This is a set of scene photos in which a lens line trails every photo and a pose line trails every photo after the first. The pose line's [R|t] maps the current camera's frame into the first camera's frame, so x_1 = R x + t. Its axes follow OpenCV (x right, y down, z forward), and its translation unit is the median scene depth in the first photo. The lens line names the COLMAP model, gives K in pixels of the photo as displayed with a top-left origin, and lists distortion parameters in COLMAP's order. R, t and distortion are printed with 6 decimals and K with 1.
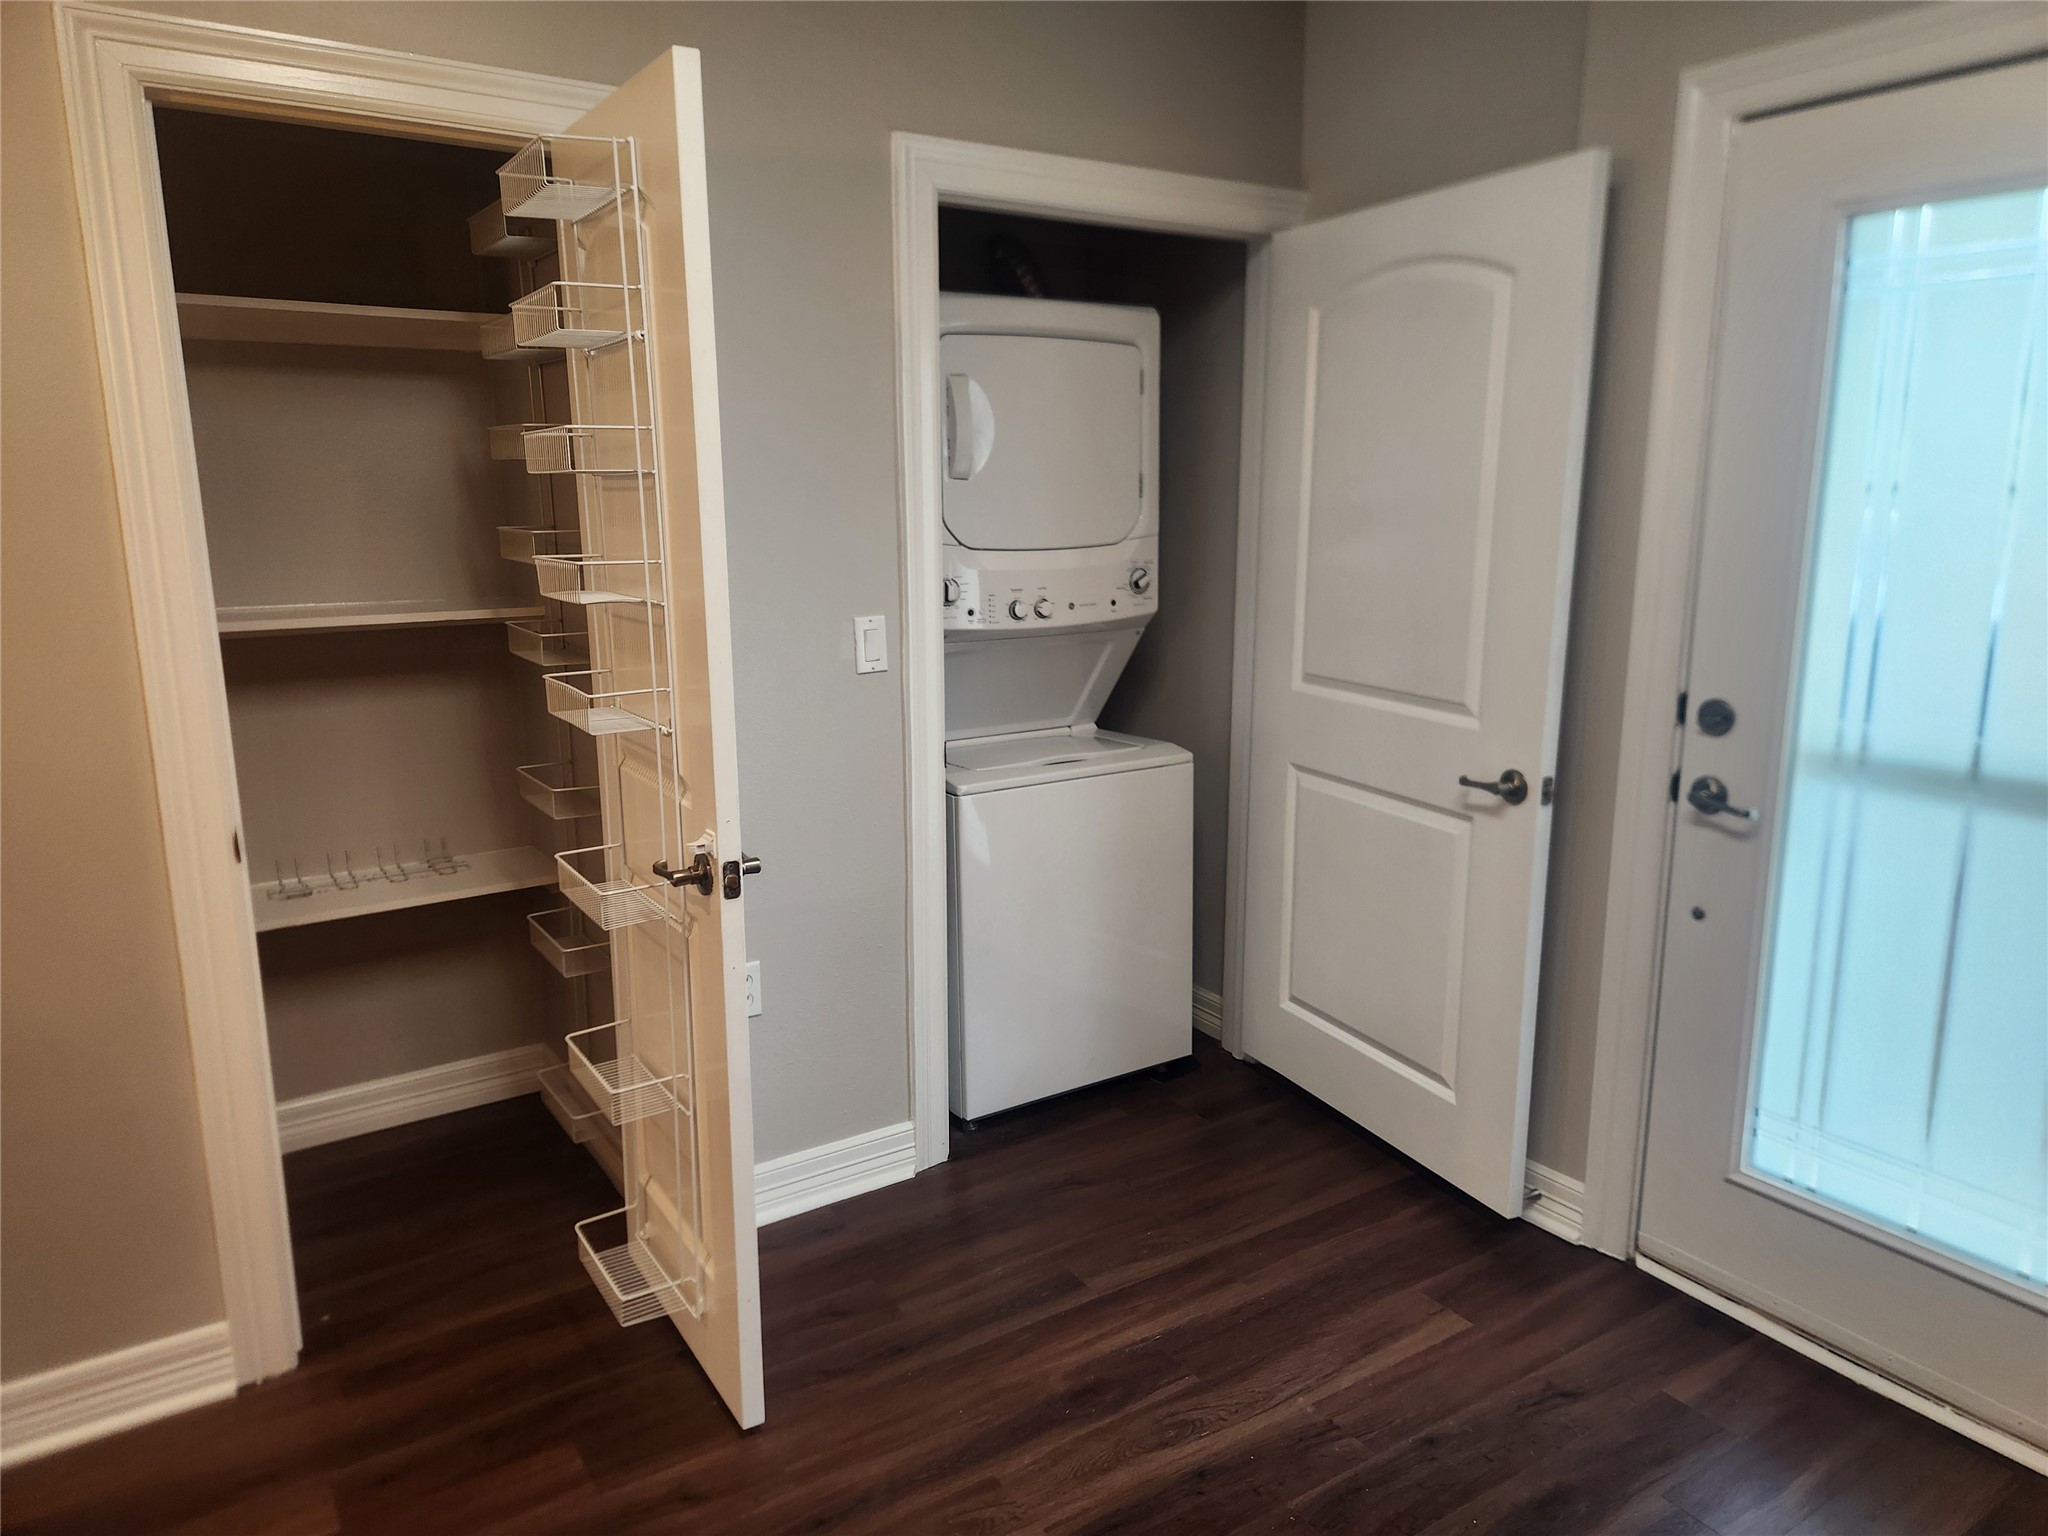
lens RADIAL K [[1384.3, 0, 1014.1], [0, 1384.3, 761.0], [0, 0, 1]] dist [0.039032, -0.004542]
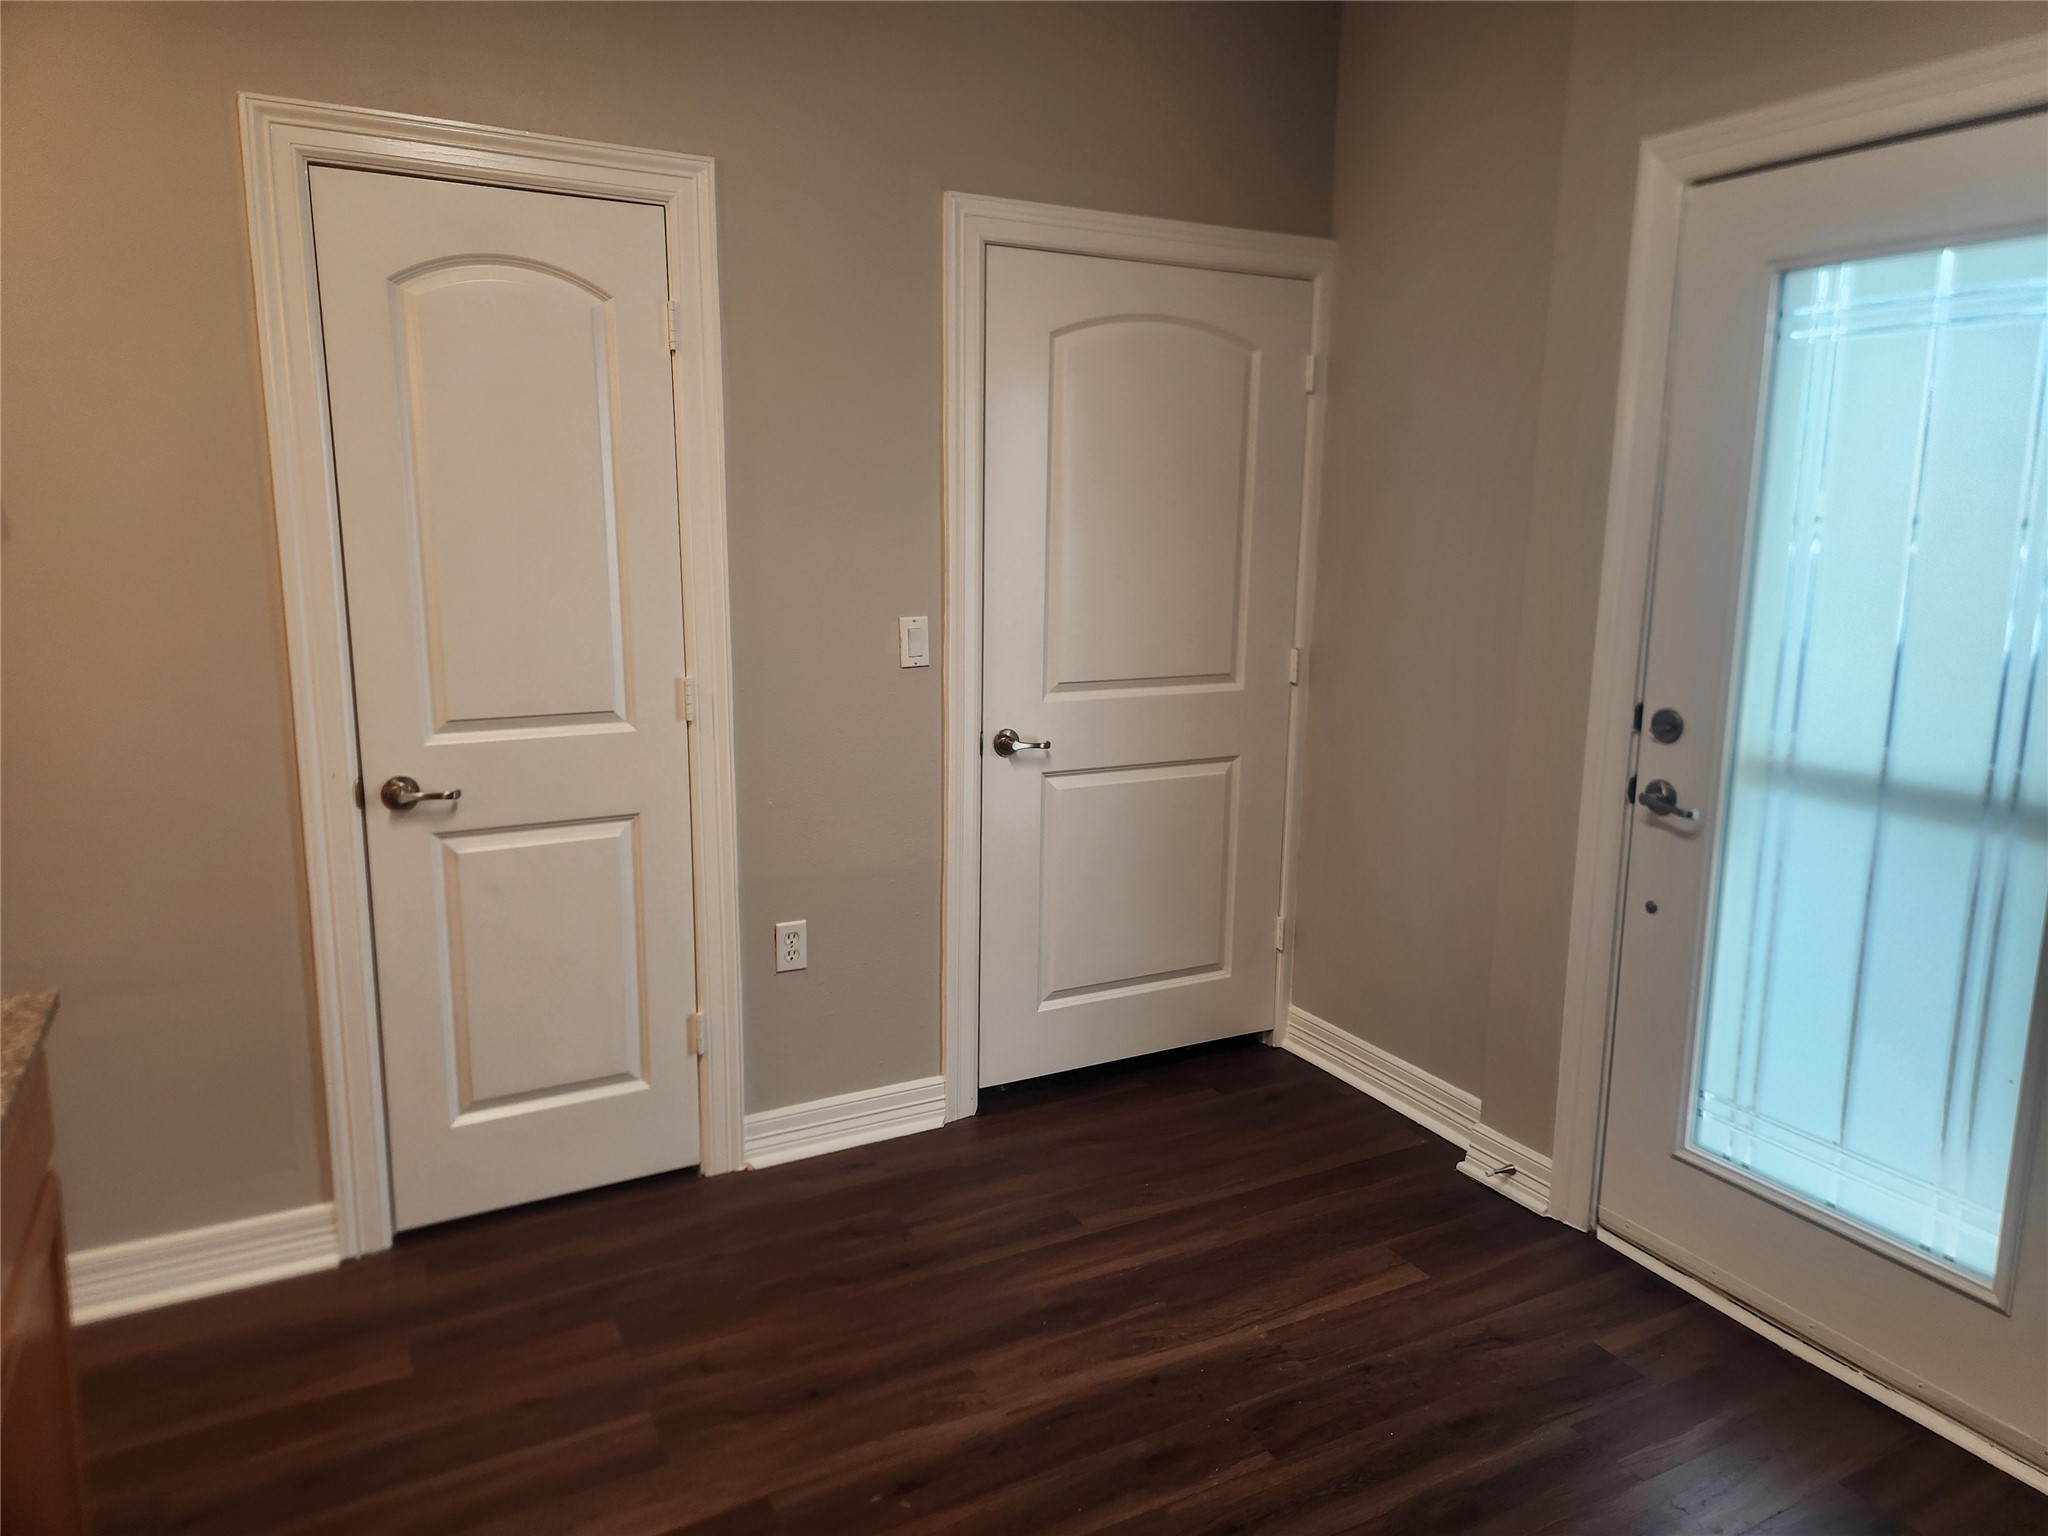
lens RADIAL K [[1355.4, 0, 1018.8], [0, 1355.4, 743.3], [0, 0, 1]] dist [0.051258, 0.001204]
pose [[0.996506, 0.031797, -0.077238, 0.081898], [-0.033462, 0.999232, -0.020365, 0.020889], [0.076531, 0.022879, 0.996805, -0.103655]]
